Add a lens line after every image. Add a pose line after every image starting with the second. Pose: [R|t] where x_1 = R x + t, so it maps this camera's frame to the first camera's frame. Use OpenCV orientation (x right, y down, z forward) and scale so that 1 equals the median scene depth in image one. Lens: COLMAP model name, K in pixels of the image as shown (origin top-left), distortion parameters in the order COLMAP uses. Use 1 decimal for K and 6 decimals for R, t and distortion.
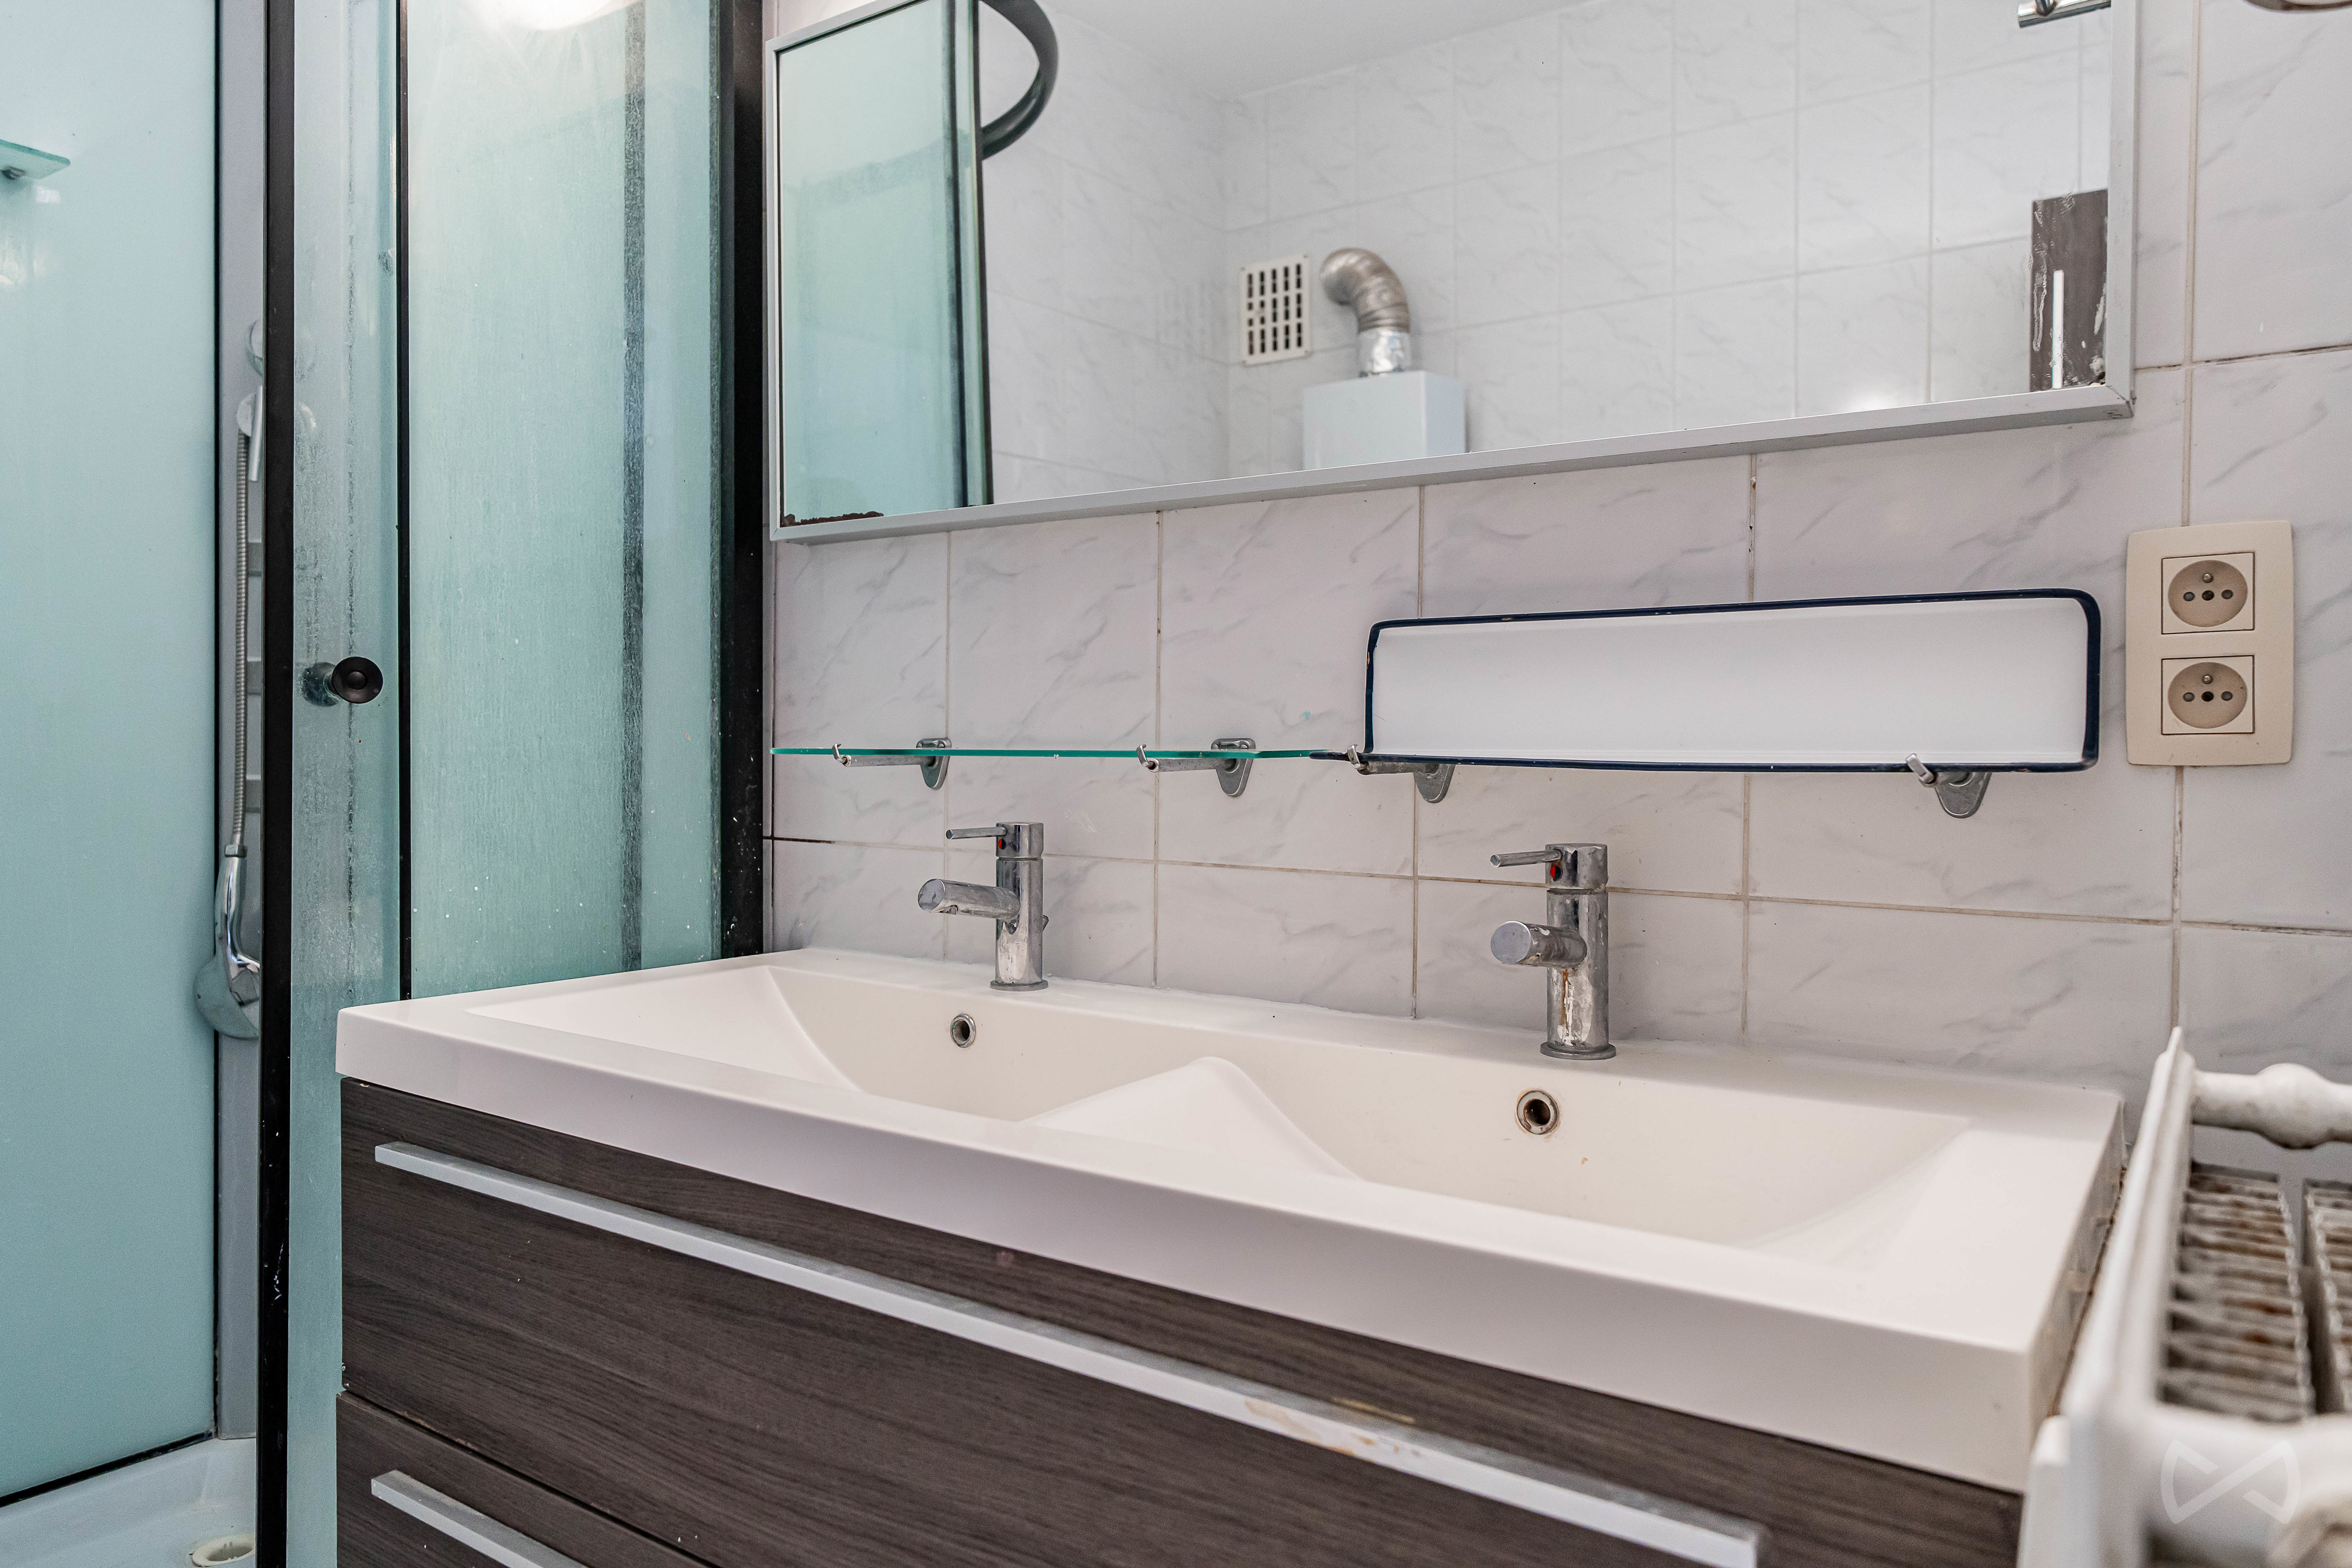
lens RADIAL K [[1552.9, 0, 1195.4], [0, 1552.9, 776.3], [0, 0, 1]] dist [-0.000407, 0.000384]
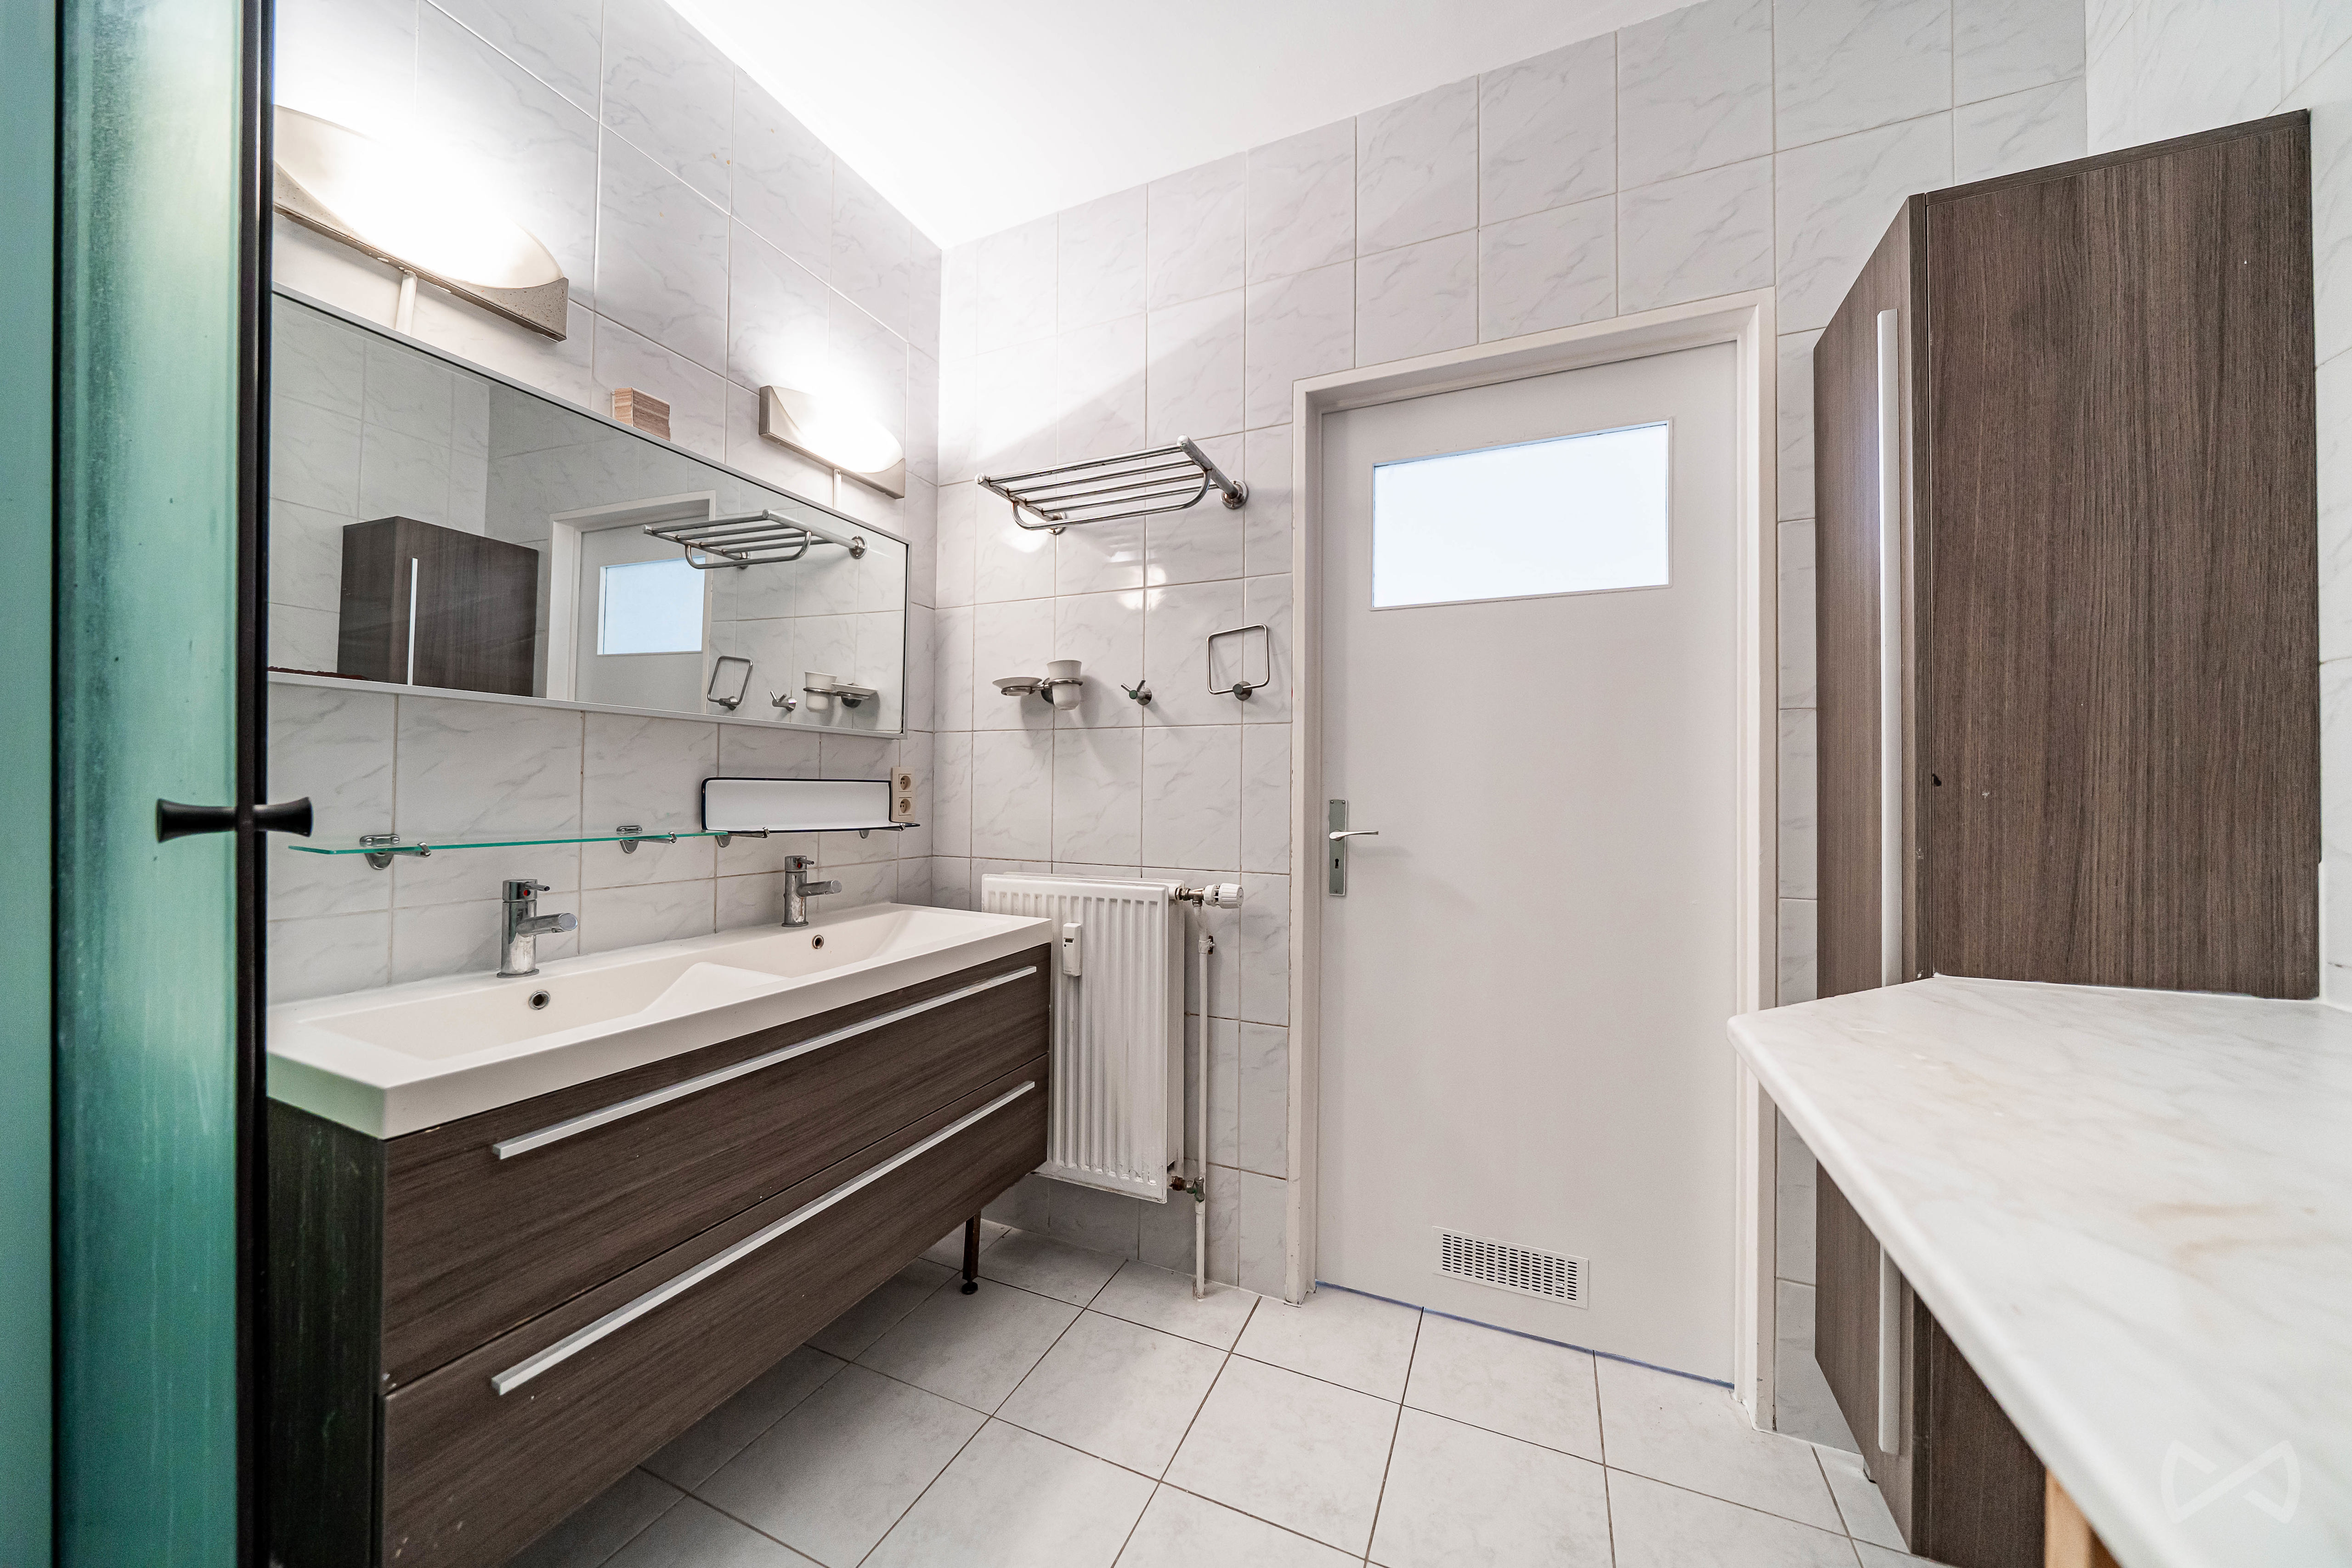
lens RADIAL K [[822.5, 0, 1176.0], [0, 822.5, 784.0], [0, 0, 1]] dist [-0.006095, 0.000133]
pose [[-0.188156, -0.002688, 0.982135, -1.188187], [0.003869, 0.999986, 0.003478, -0.080794], [-0.982132, 0.004455, -0.188143, 0.464134]]
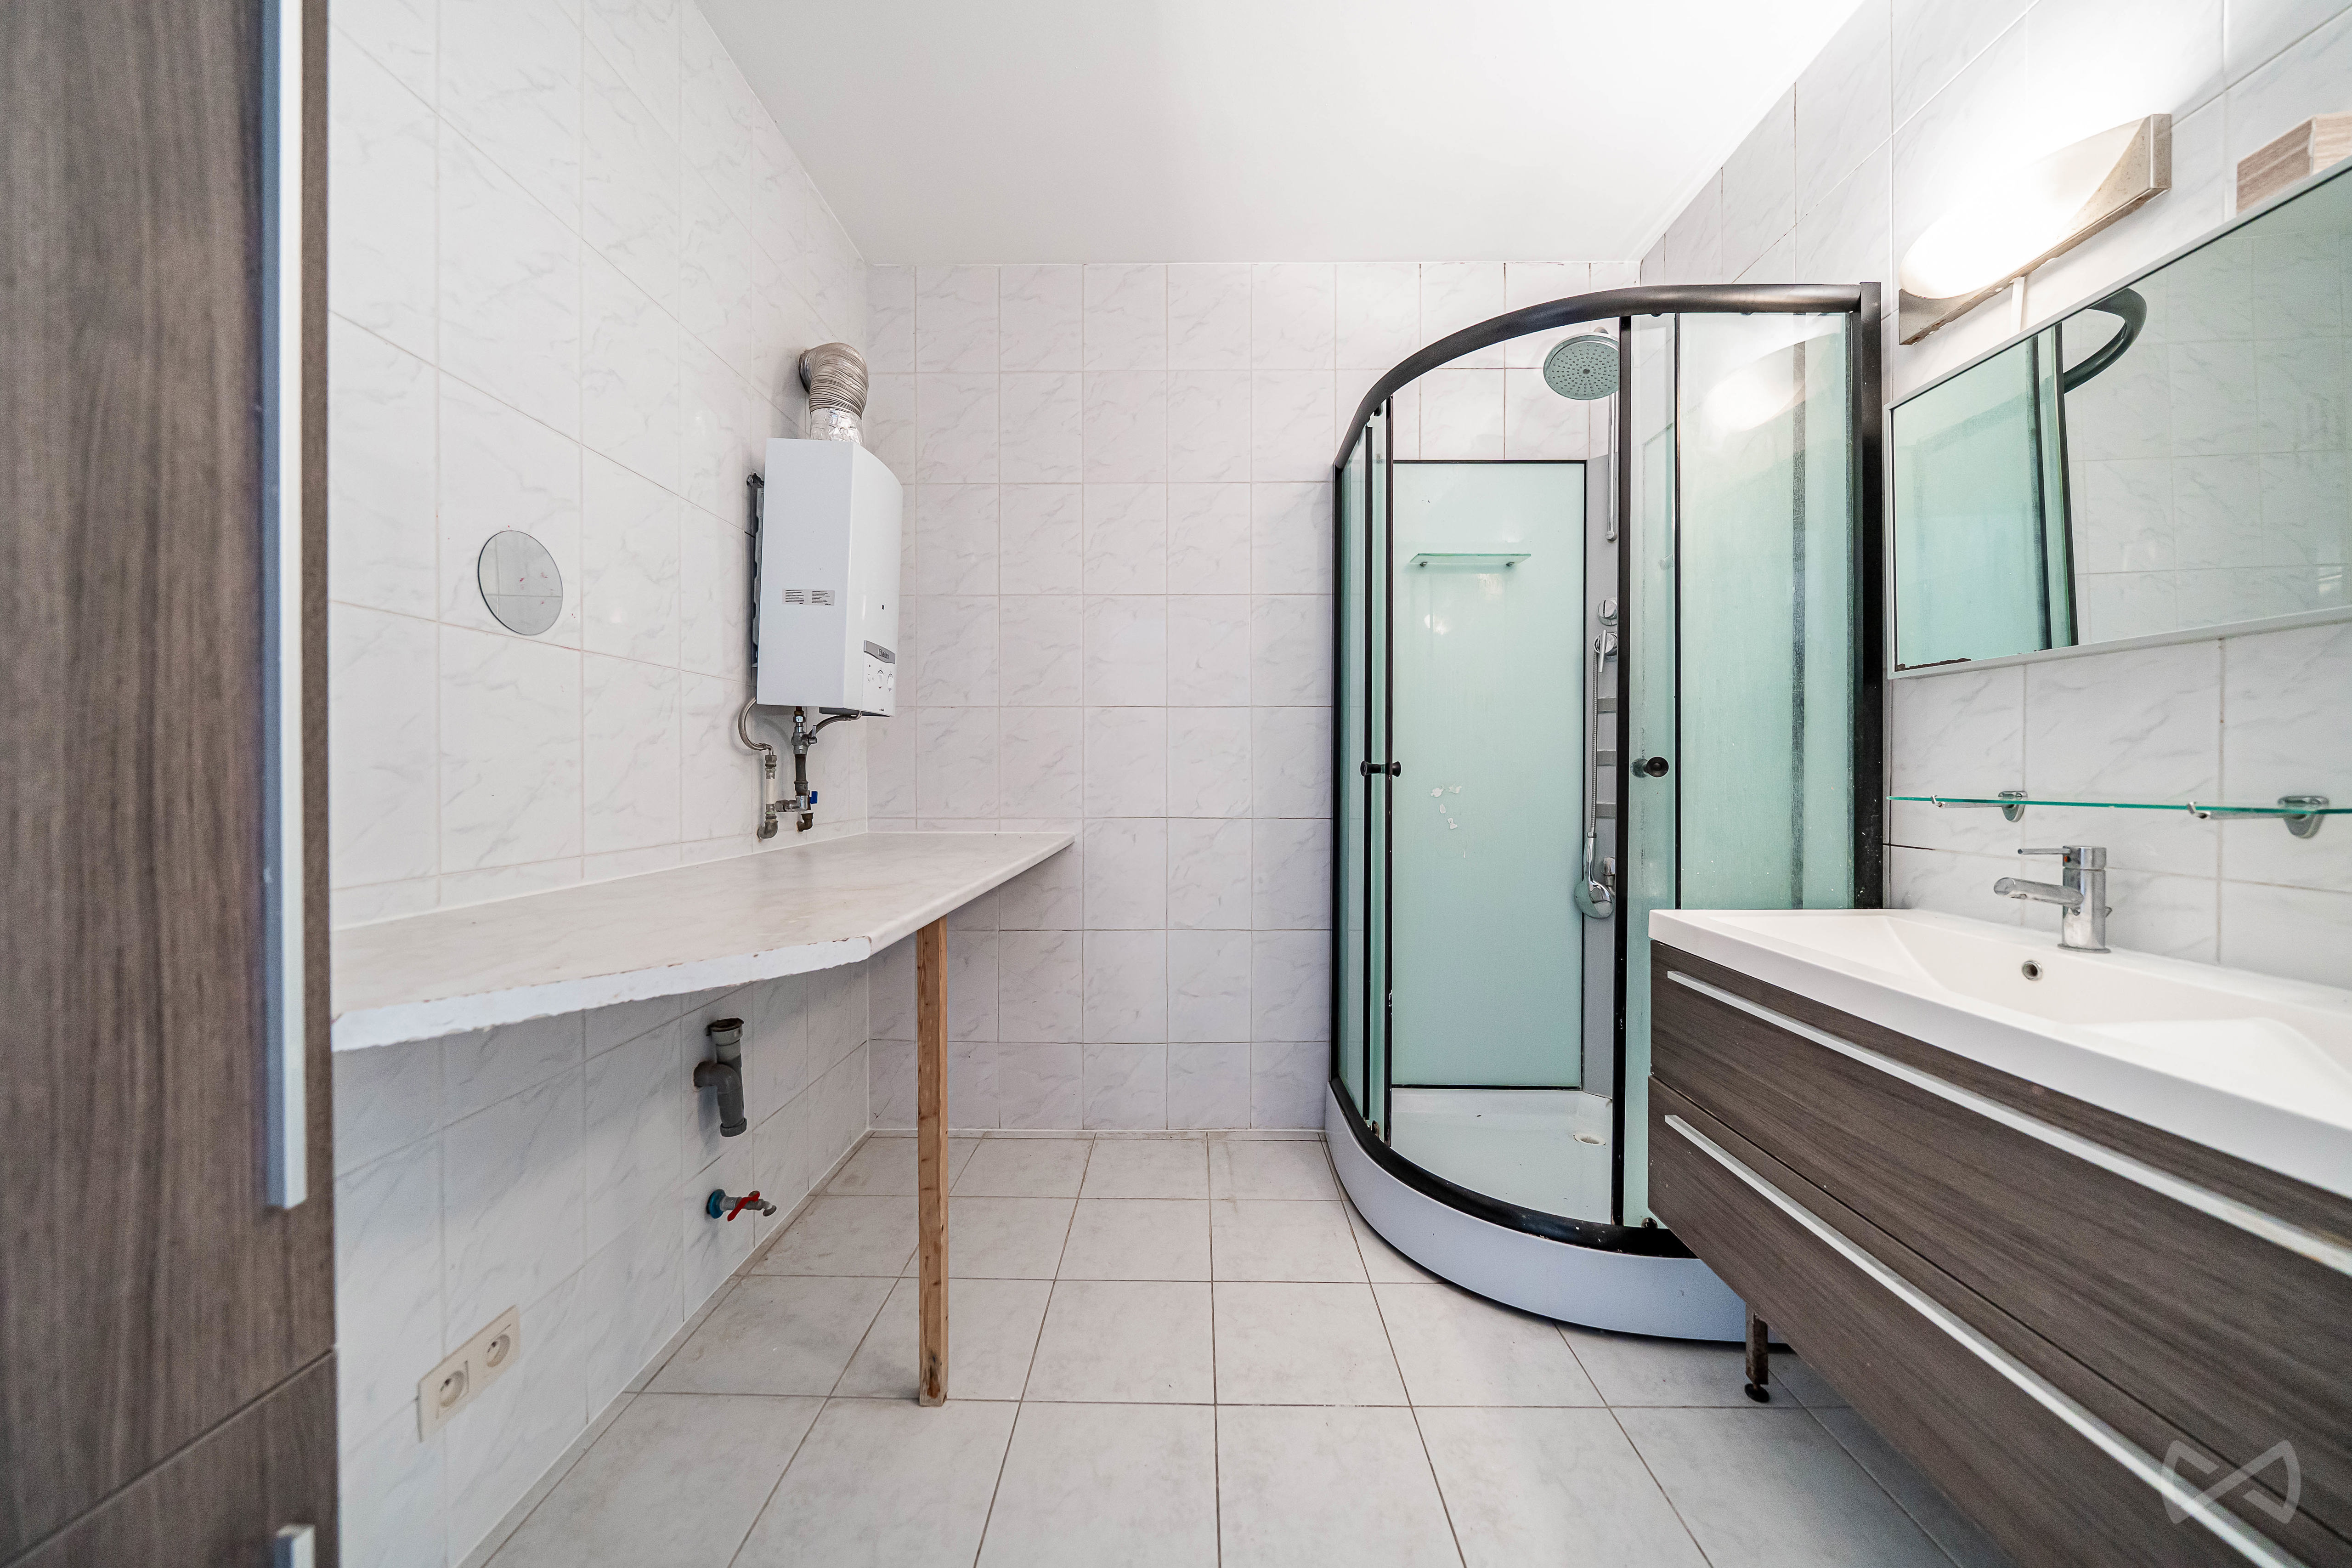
lens RADIAL K [[822.6, 0, 1176.0], [0, 822.6, 784.0], [0, 0, 1]] dist [-0.006095, 0.000133]
pose [[0.546196, -0.000934, -0.837657, 0.081380], [-0.003627, 0.999987, -0.003479, -0.028363], [0.837650, 0.004938, 0.546186, -0.241180]]
